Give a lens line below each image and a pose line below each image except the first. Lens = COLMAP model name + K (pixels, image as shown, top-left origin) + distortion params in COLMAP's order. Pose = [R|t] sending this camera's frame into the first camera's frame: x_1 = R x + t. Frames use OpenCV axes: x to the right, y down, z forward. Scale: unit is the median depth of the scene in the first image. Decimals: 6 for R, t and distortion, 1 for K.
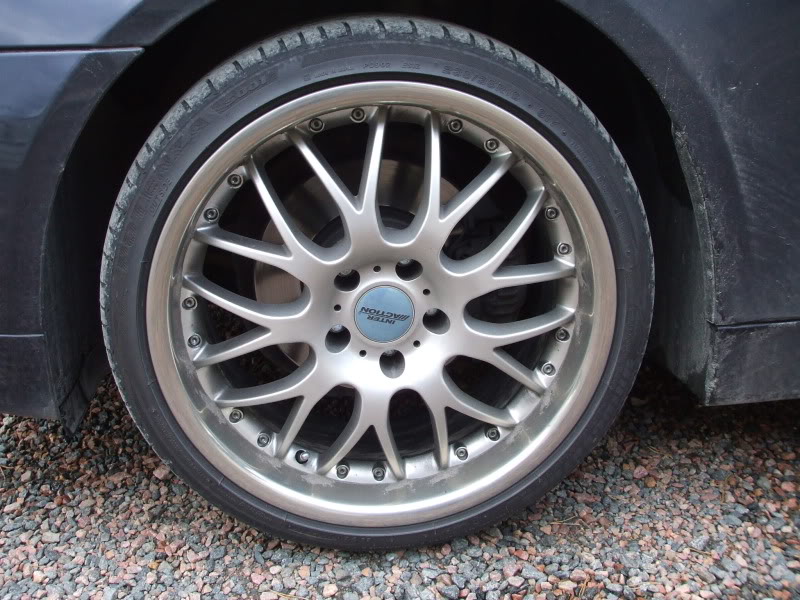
lens RADIAL K [[896.6, 0, 398.1], [0, 896.6, 303.6], [0, 0, 1]] dist [-0.078410, 0.000000]
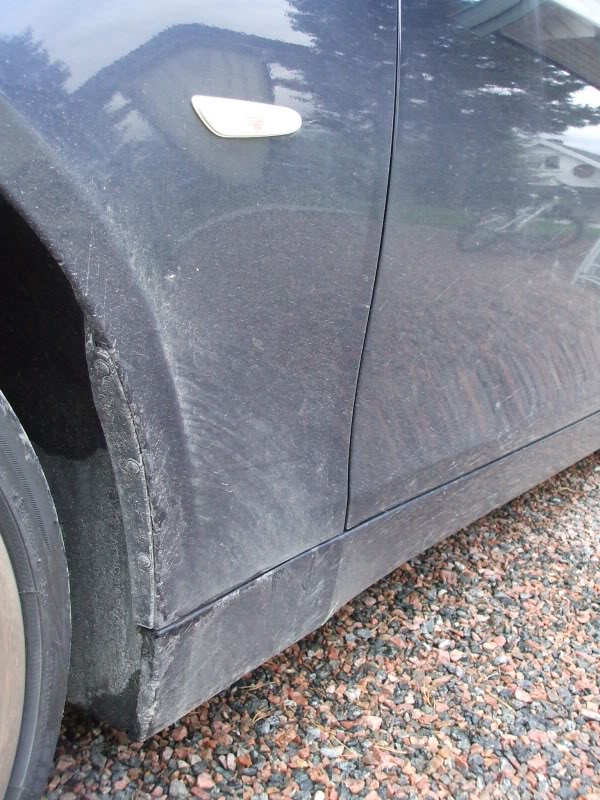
lens RADIAL K [[856.7, 0, 304.7], [0, 856.7, 386.8], [0, 0, 1]] dist [-0.073320, 0.000000]
pose [[0.638320, -0.099608, 0.763299, -0.035564], [0.168324, 0.985657, -0.012139, -0.129447], [-0.751142, 0.136230, 0.645931, 0.492475]]
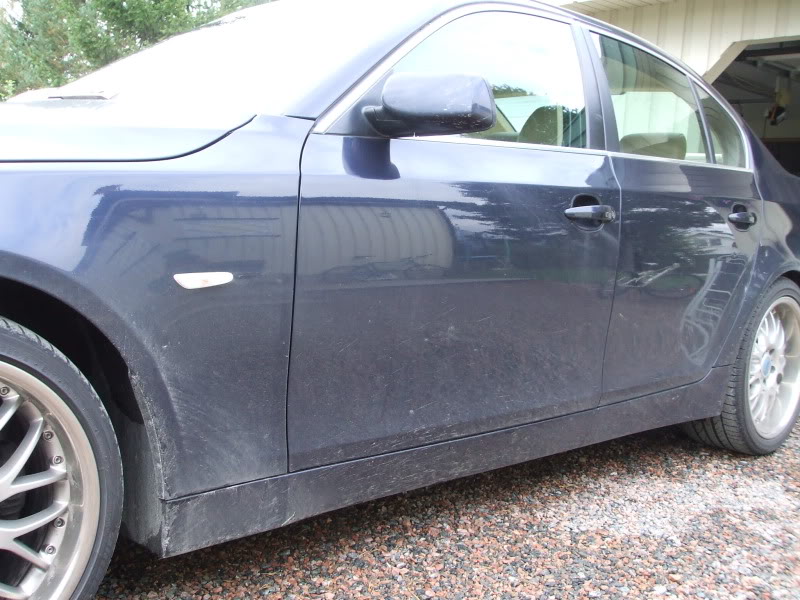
lens RADIAL K [[896.6, 0, 377.3], [0, 896.6, 287.6], [0, 0, 1]] dist [-0.078410, 0.000000]
pose [[0.798106, 0.001130, 0.602516, -0.261438], [0.143377, 0.970916, -0.191740, 0.015214], [-0.585209, 0.239416, 0.774733, -0.456337]]
